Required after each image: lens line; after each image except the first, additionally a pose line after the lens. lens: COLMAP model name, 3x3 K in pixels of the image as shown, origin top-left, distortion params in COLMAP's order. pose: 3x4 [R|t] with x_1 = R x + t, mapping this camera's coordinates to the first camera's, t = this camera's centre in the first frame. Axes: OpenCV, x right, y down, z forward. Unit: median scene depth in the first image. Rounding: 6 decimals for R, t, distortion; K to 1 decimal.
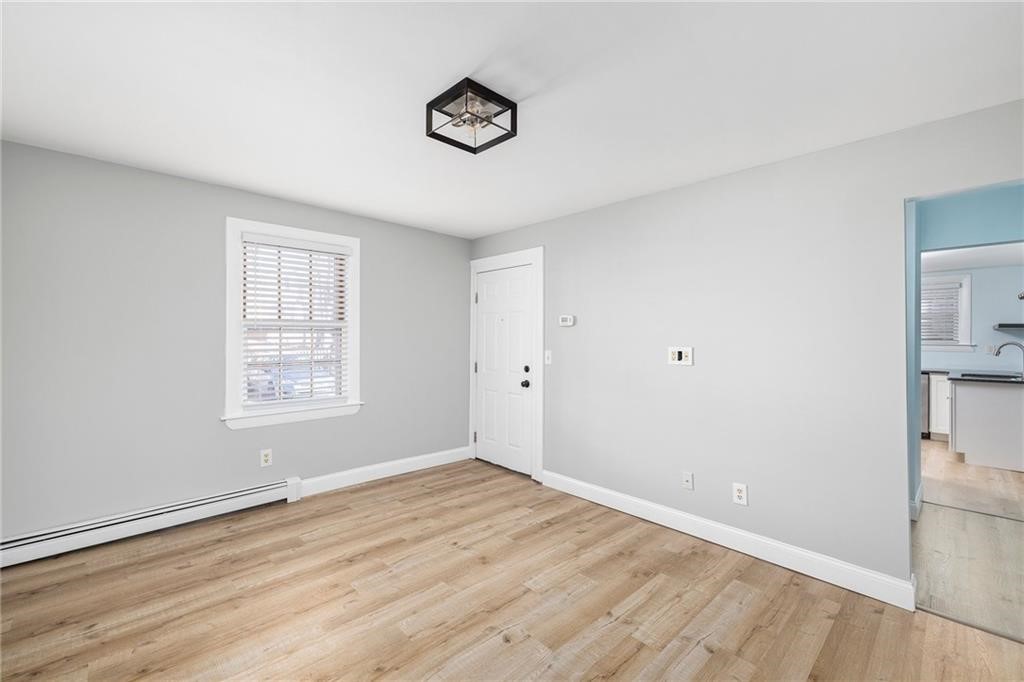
lens RADIAL K [[429.8, 0, 505.8], [0, 429.8, 340.9], [0, 0, 1]] dist [-0.001476, 0.000390]
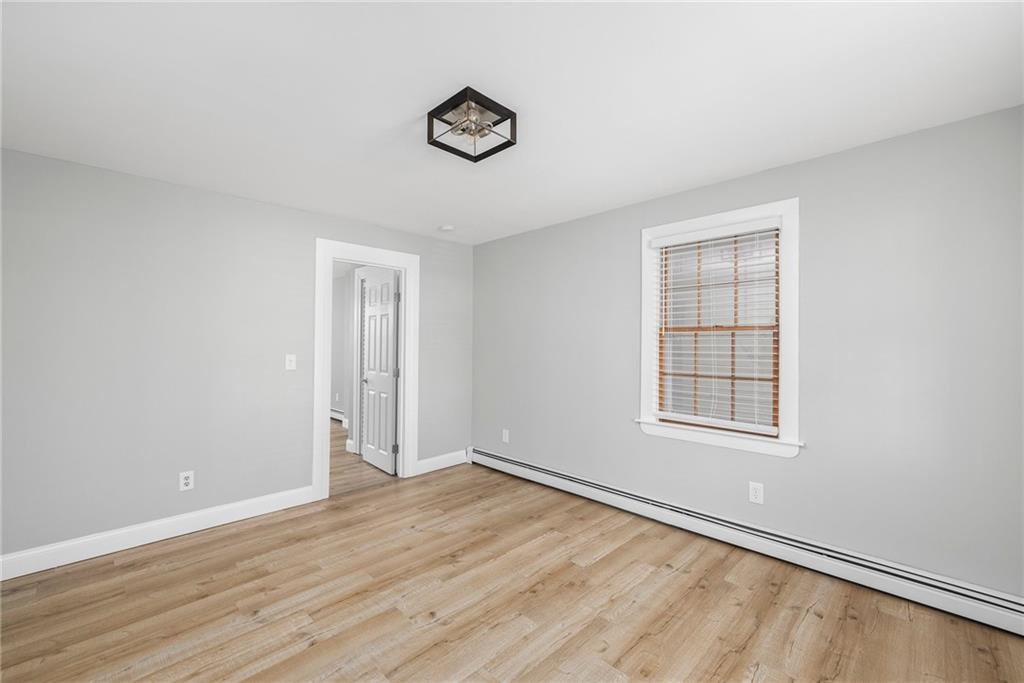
lens RADIAL K [[429.8, 0, 510.6], [0, 429.8, 341.0], [0, 0, 1]] dist [-0.001476, 0.000390]
pose [[-0.999366, -0.013279, -0.033031, -0.106012], [-0.013342, 0.999910, 0.001680, -0.010066], [0.033006, 0.002119, -0.999453, 1.460788]]
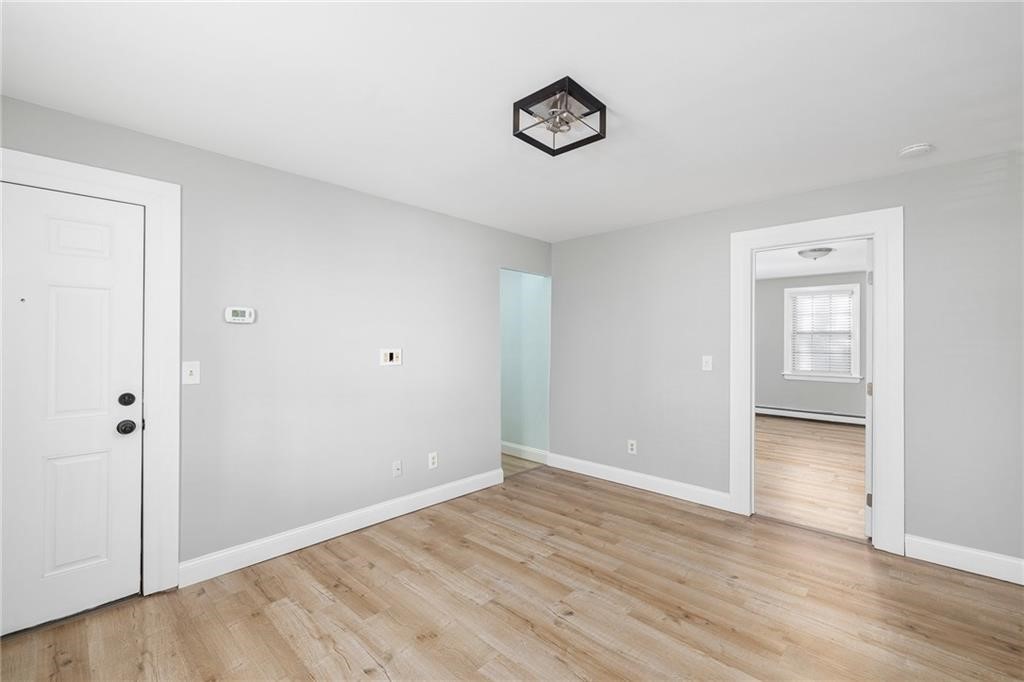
lens RADIAL K [[429.8, 0, 506.3], [0, 429.8, 338.2], [0, 0, 1]] dist [-0.001476, 0.000390]
pose [[-0.046683, -0.001606, 0.998908, -0.762403], [0.001735, 0.999997, 0.001689, -0.015292], [-0.998908, 0.001812, -0.046680, 0.839601]]
